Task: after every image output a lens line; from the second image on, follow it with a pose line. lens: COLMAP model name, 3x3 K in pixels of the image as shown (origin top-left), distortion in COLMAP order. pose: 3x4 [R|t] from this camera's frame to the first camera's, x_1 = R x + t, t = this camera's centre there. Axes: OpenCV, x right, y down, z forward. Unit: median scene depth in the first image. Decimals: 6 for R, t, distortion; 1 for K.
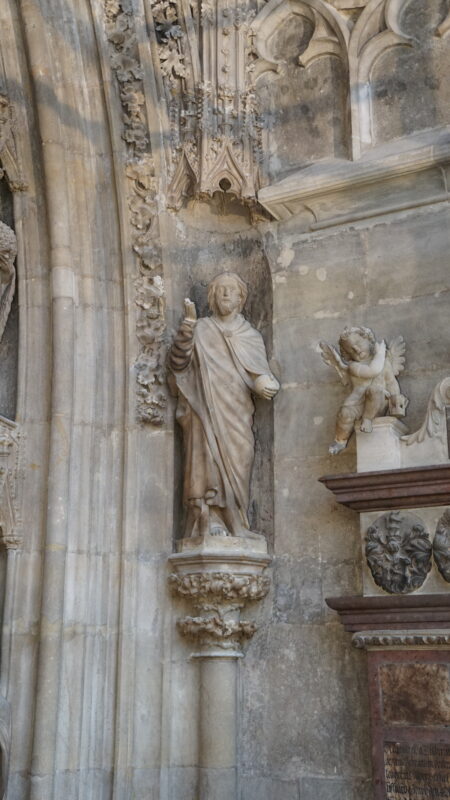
lens RADIAL K [[1016.7, 0, 225.0], [0, 1016.7, 400.0], [0, 0, 1]] dist [0.189470, 0.012093]
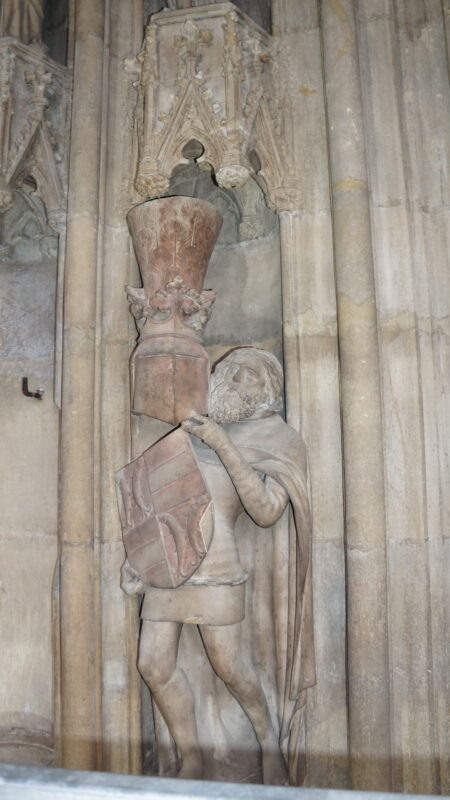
lens RADIAL K [[641.8, 0, 225.0], [0, 641.8, 400.0], [0, 0, 1]] dist [-0.154975, 0.122209]
pose [[0.914056, -0.063343, -0.400612, -0.094263], [0.121612, 0.985086, 0.121720, 0.211854], [0.386927, -0.159978, 0.908127, 0.625477]]
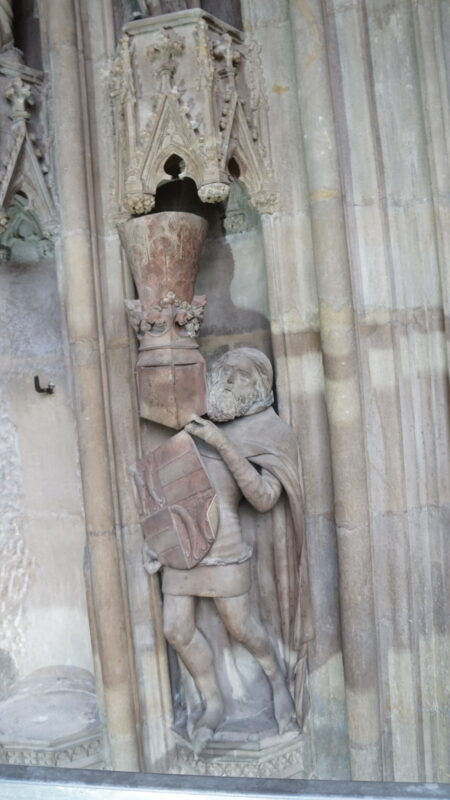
lens RADIAL K [[641.8, 0, 225.0], [0, 641.8, 400.0], [0, 0, 1]] dist [-0.154975, 0.122209]
pose [[0.910484, -0.065526, -0.408321, -0.072082], [0.187416, 0.945531, 0.266170, 0.147879], [0.368639, -0.318870, 0.873171, 0.602427]]
